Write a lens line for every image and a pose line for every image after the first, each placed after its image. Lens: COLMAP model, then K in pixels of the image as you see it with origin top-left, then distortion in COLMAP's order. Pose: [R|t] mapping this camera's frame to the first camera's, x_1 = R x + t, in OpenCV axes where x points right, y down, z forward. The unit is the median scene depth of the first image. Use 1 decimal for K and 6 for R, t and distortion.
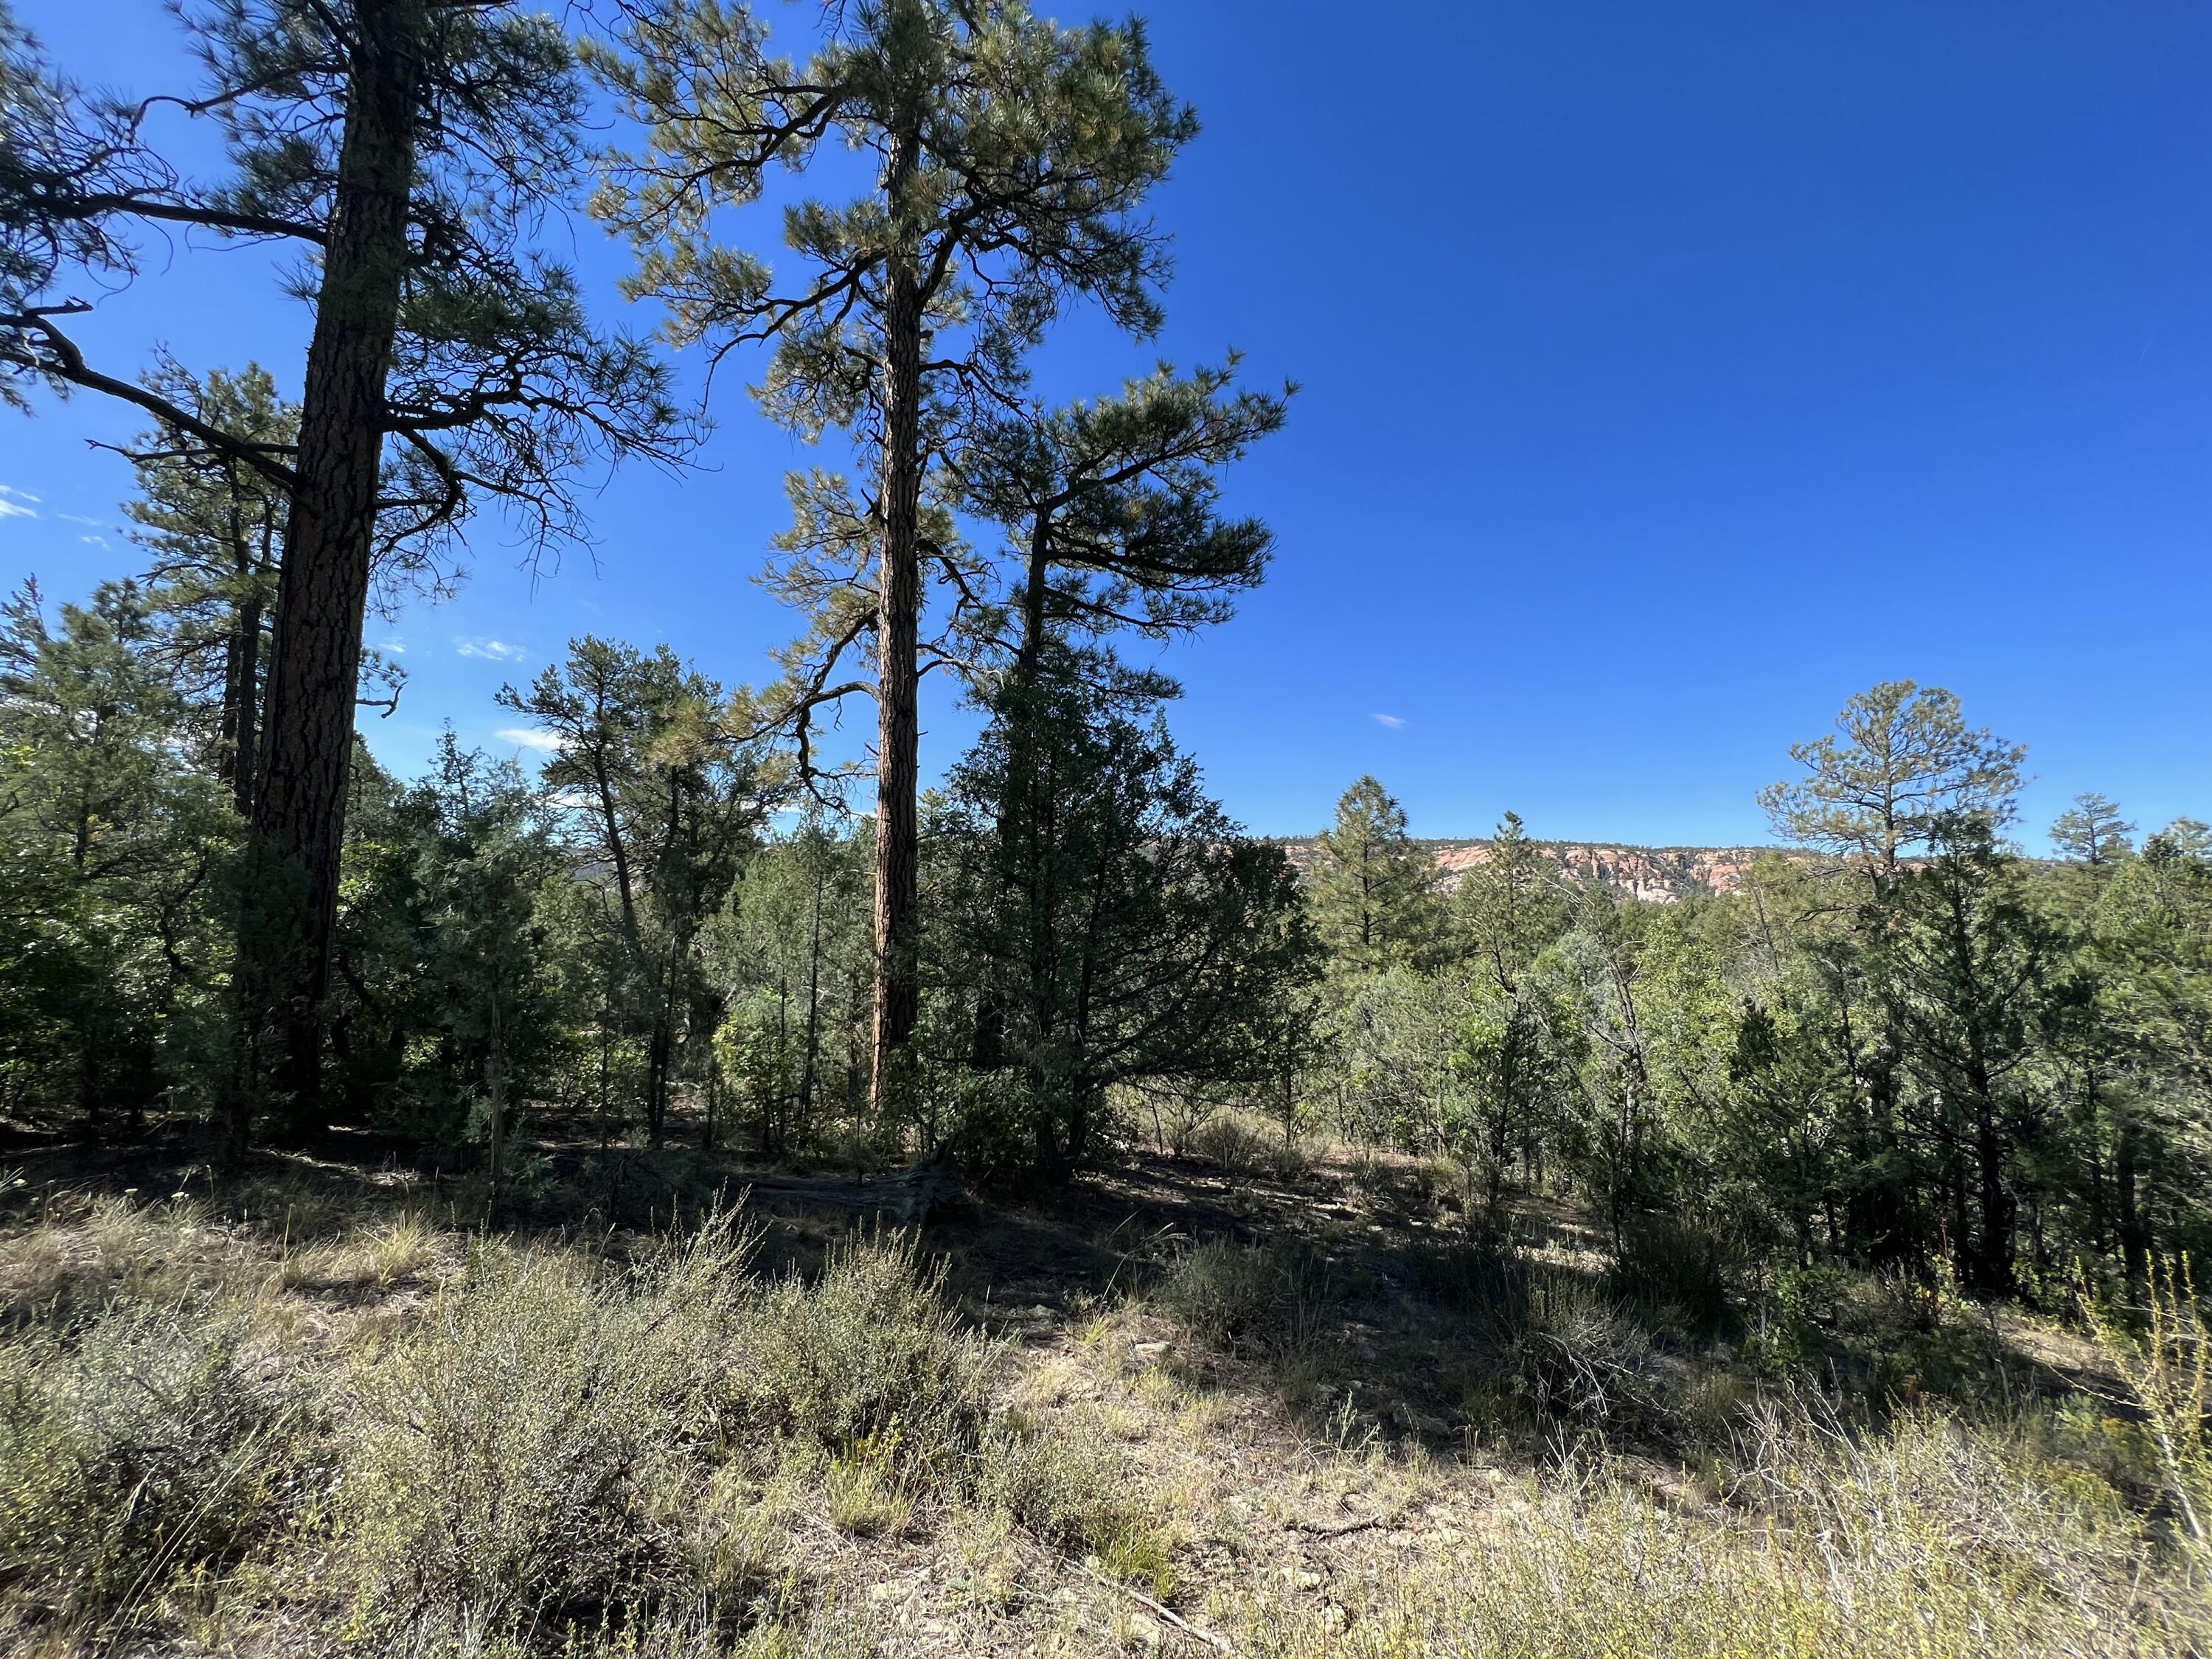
lens RADIAL K [[867.3, 0, 1102.4], [0, 867.3, 825.0], [0, 0, 1]] dist [-0.010837, 0.001477]
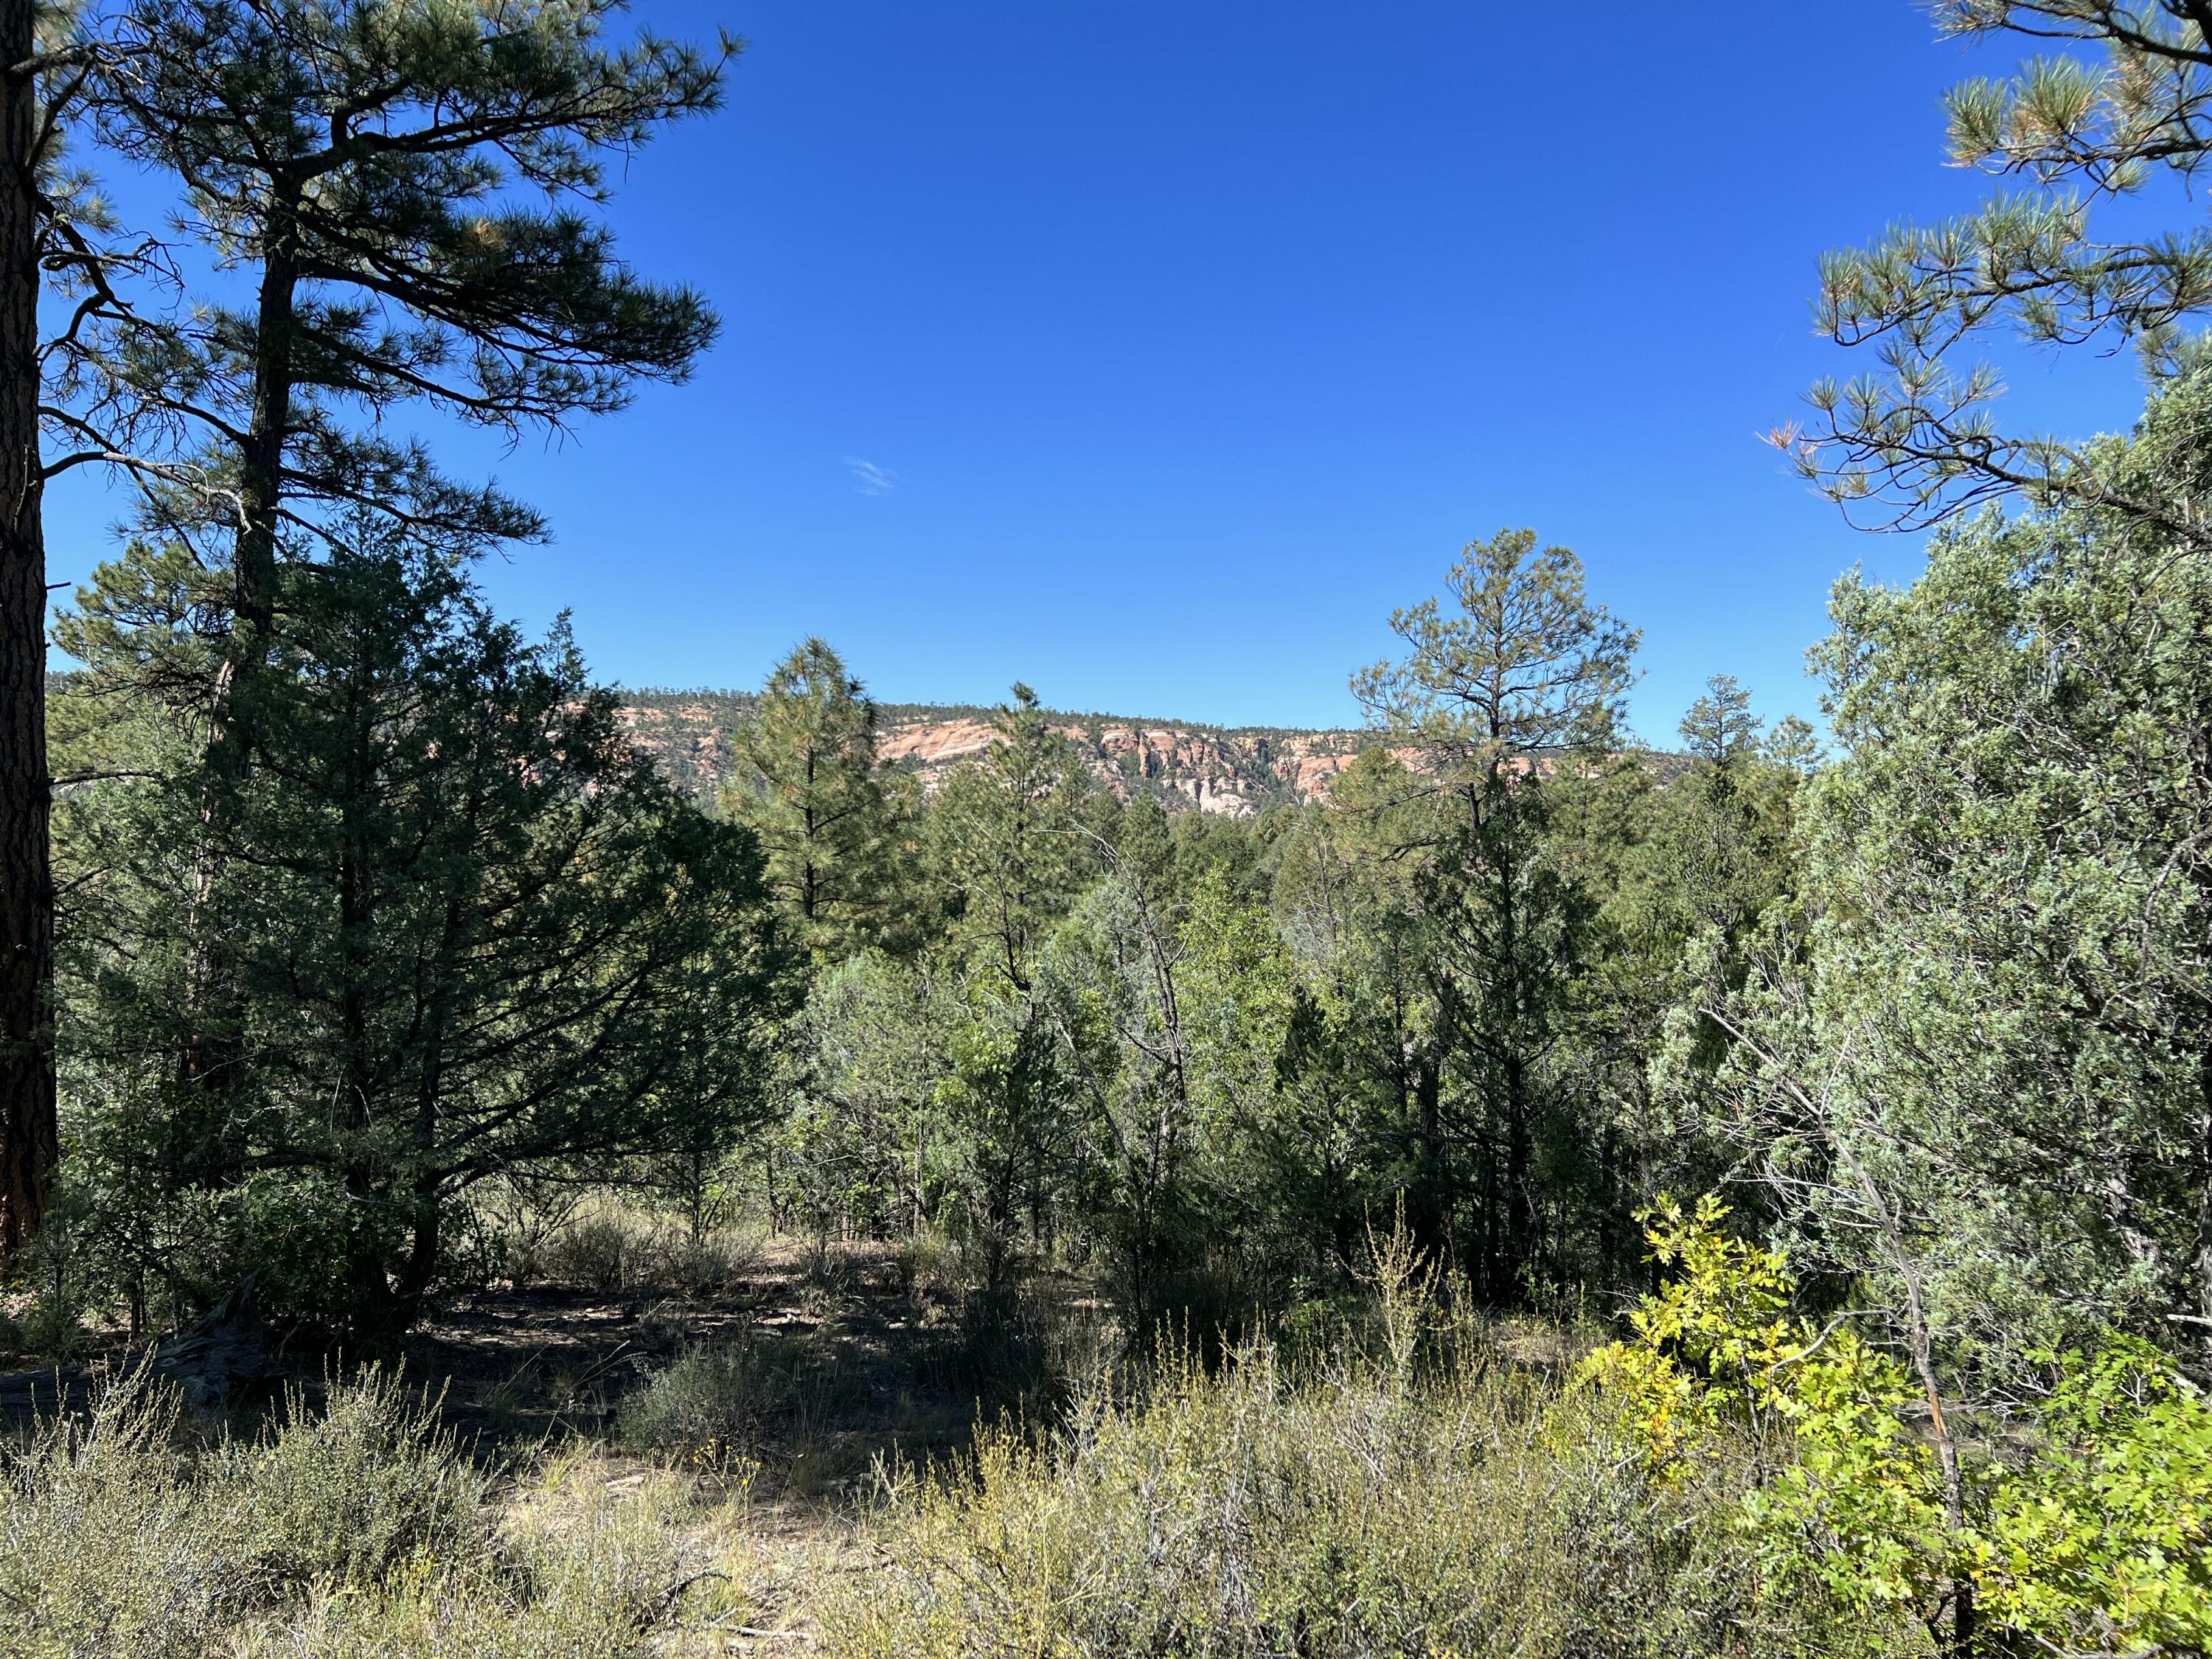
lens RADIAL K [[1630.5, 0, 1086.4], [0, 1630.5, 833.6], [0, 0, 1]] dist [0.043840, -0.052776]
pose [[0.885586, -0.008619, 0.464395, -0.092269], [-0.037912, 0.995150, 0.090767, -0.054327], [-0.462925, -0.097988, 0.880965, -0.170700]]
